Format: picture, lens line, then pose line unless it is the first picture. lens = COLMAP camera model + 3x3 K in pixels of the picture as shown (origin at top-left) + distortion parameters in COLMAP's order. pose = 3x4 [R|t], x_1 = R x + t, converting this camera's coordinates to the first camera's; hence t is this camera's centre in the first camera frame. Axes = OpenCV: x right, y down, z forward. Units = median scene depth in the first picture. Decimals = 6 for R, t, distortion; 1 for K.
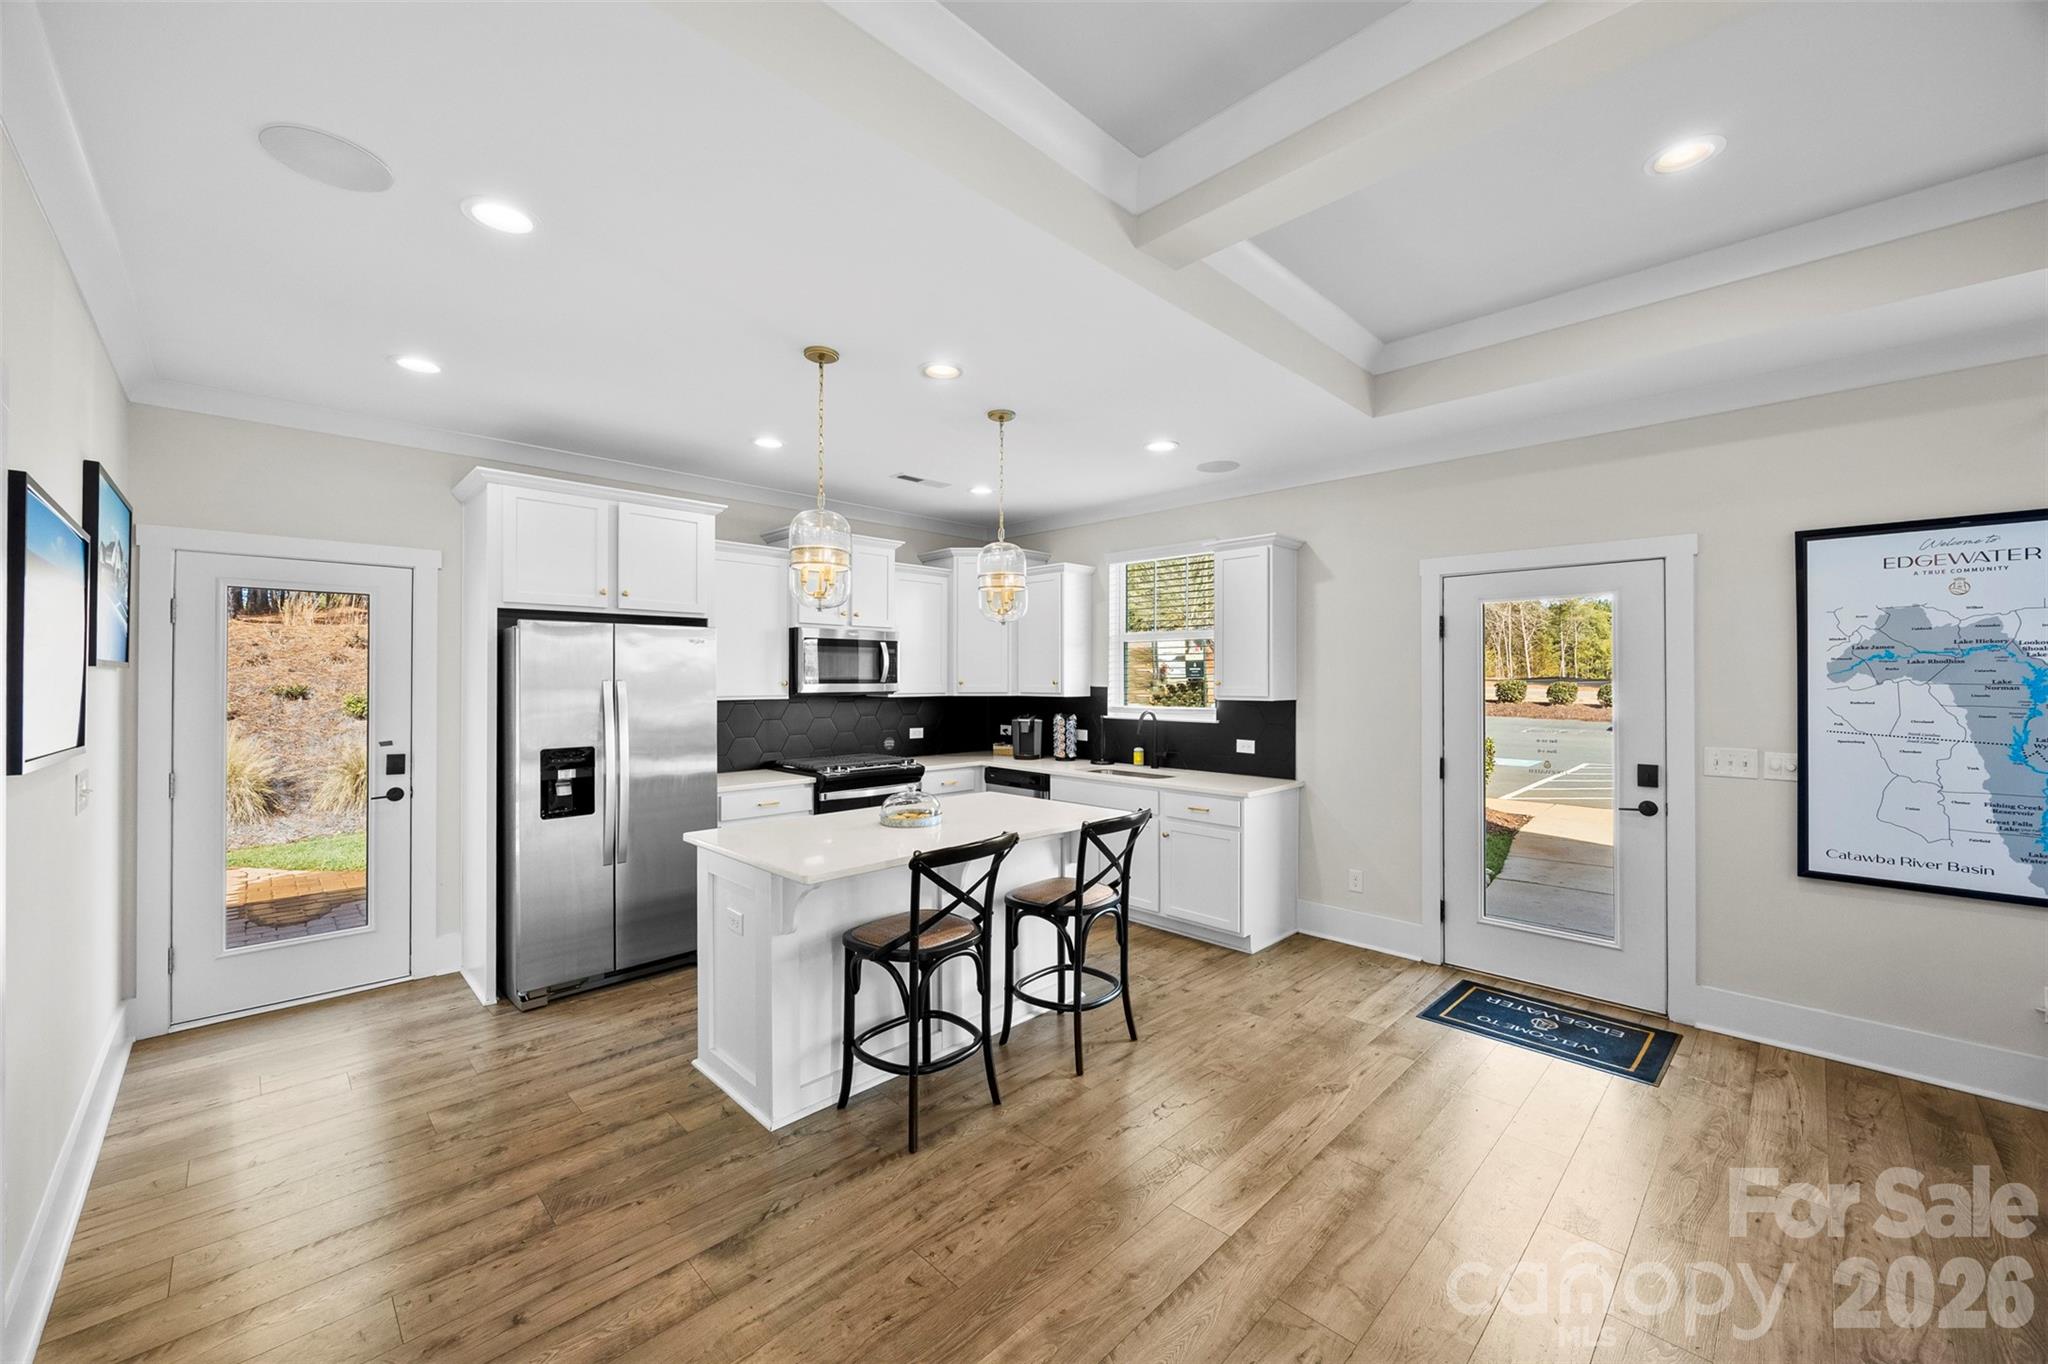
lens RADIAL K [[789.8, 0, 1024.0], [0, 789.8, 682.0], [0, 0, 1]] dist [-0.000186, 0.000006]
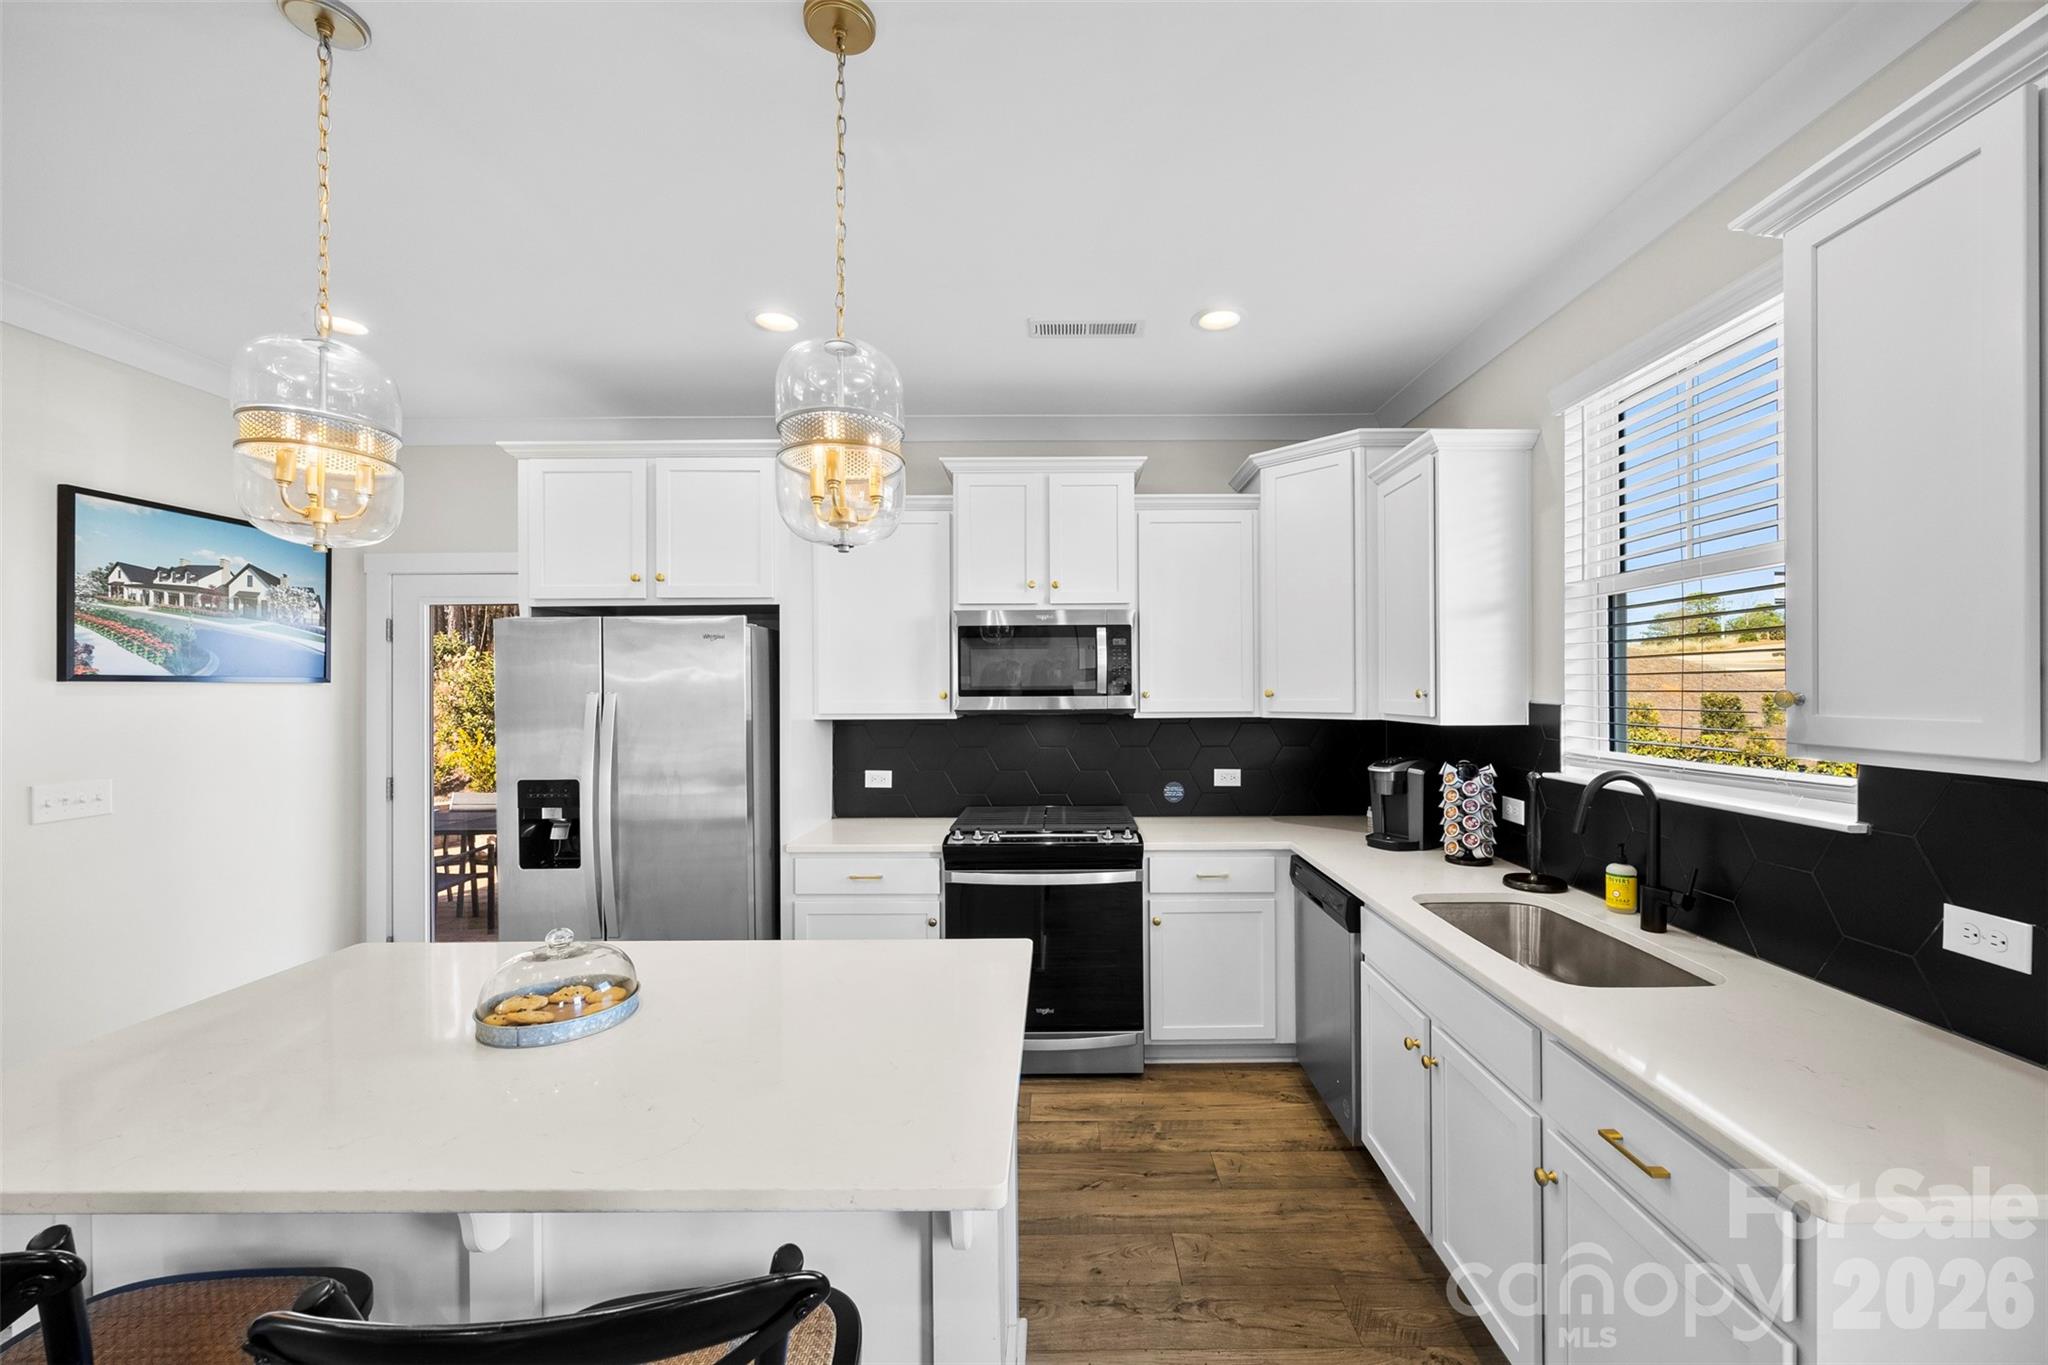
lens RADIAL K [[804.1, 0, 1029.4], [0, 804.1, 694.2], [0, 0, 1]] dist [-0.000359, -0.000041]
pose [[0.710775, -0.000511, -0.703419, 0.207920], [0.003234, 0.999992, 0.002541, -0.001219], [0.703412, -0.004081, 0.710771, 0.501119]]
